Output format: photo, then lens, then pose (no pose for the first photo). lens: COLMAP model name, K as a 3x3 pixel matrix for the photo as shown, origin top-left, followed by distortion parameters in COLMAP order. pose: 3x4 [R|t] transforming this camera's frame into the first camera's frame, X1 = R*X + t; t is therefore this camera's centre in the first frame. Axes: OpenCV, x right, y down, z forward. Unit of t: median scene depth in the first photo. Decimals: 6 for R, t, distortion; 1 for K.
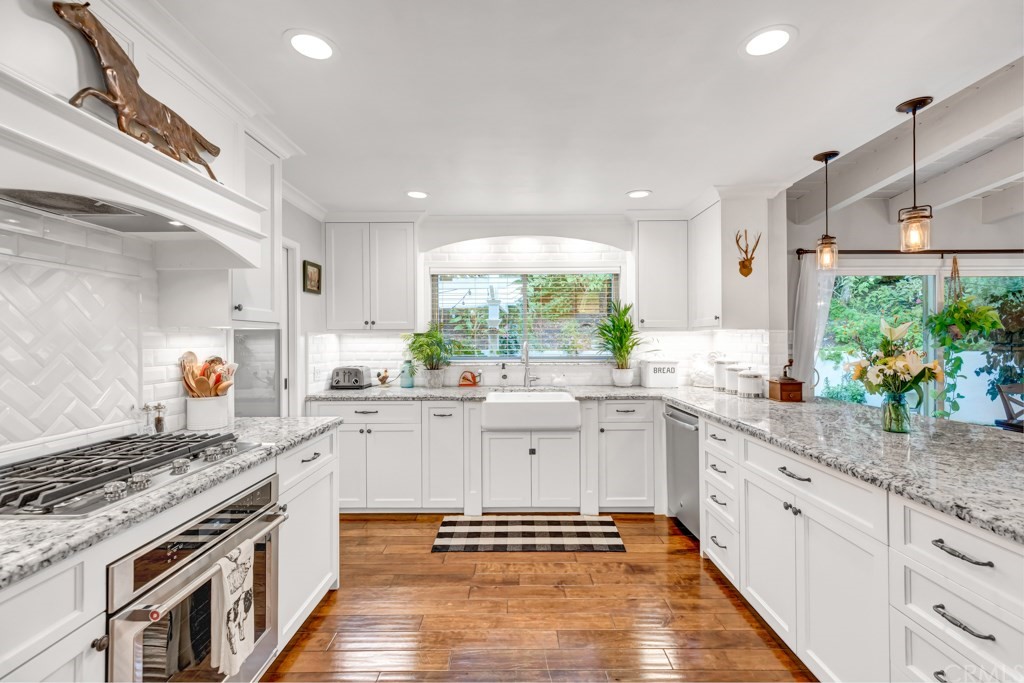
lens RADIAL K [[467.5, 0, 511.3], [0, 467.5, 337.8], [0, 0, 1]] dist [-0.003958, 0.000108]
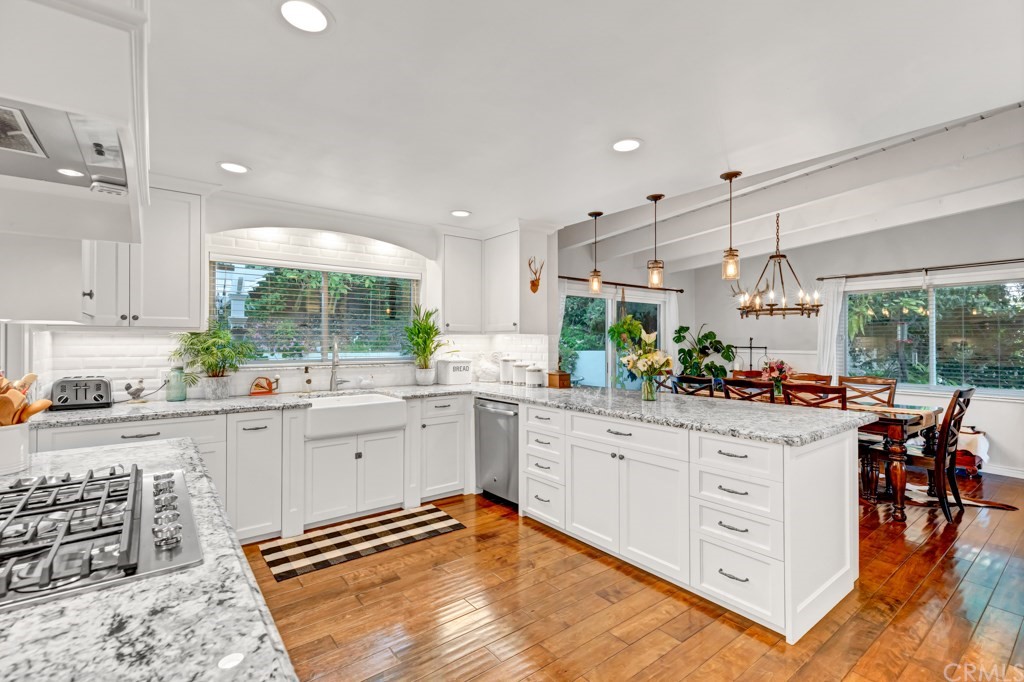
lens RADIAL K [[467.5, 0, 523.3], [0, 467.5, 337.2], [0, 0, 1]] dist [-0.003958, 0.000108]
pose [[0.776527, 0.010591, 0.629995, -0.324691], [-0.006597, 0.999941, -0.008678, 0.001536], [-0.630050, 0.002582, 0.776551, 0.020323]]
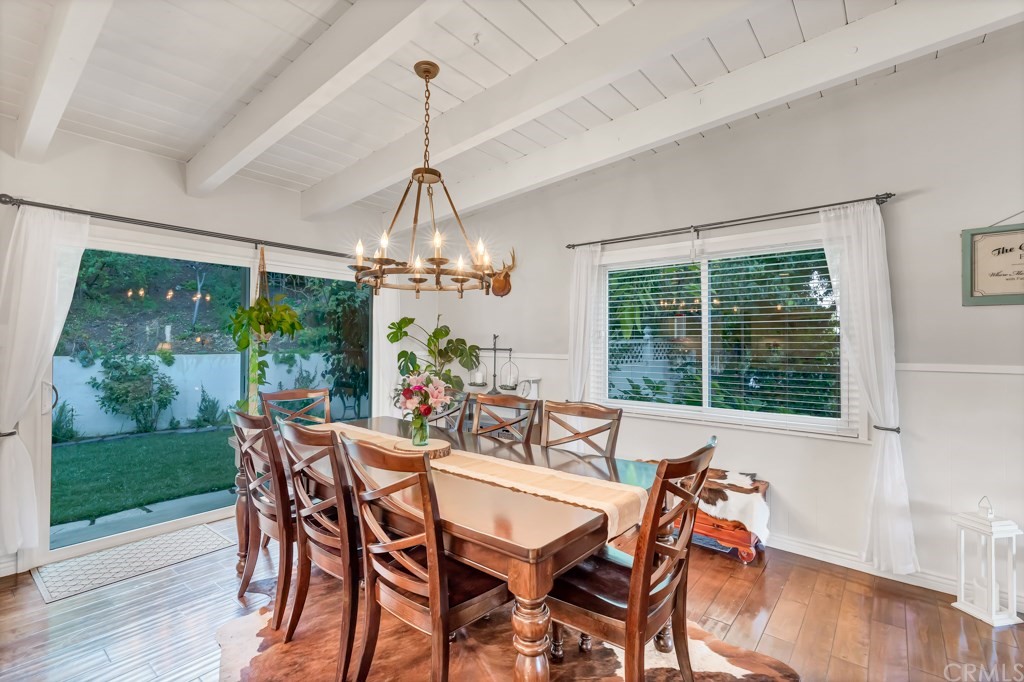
lens RADIAL K [[467.5, 0, 527.0], [0, 467.5, 336.5], [0, 0, 1]] dist [-0.003958, 0.000108]
pose [[0.603826, 0.016036, 0.796955, 0.683242], [-0.009104, 0.999871, -0.013221, 0.001824], [-0.797064, 0.000728, 0.603894, 0.064669]]
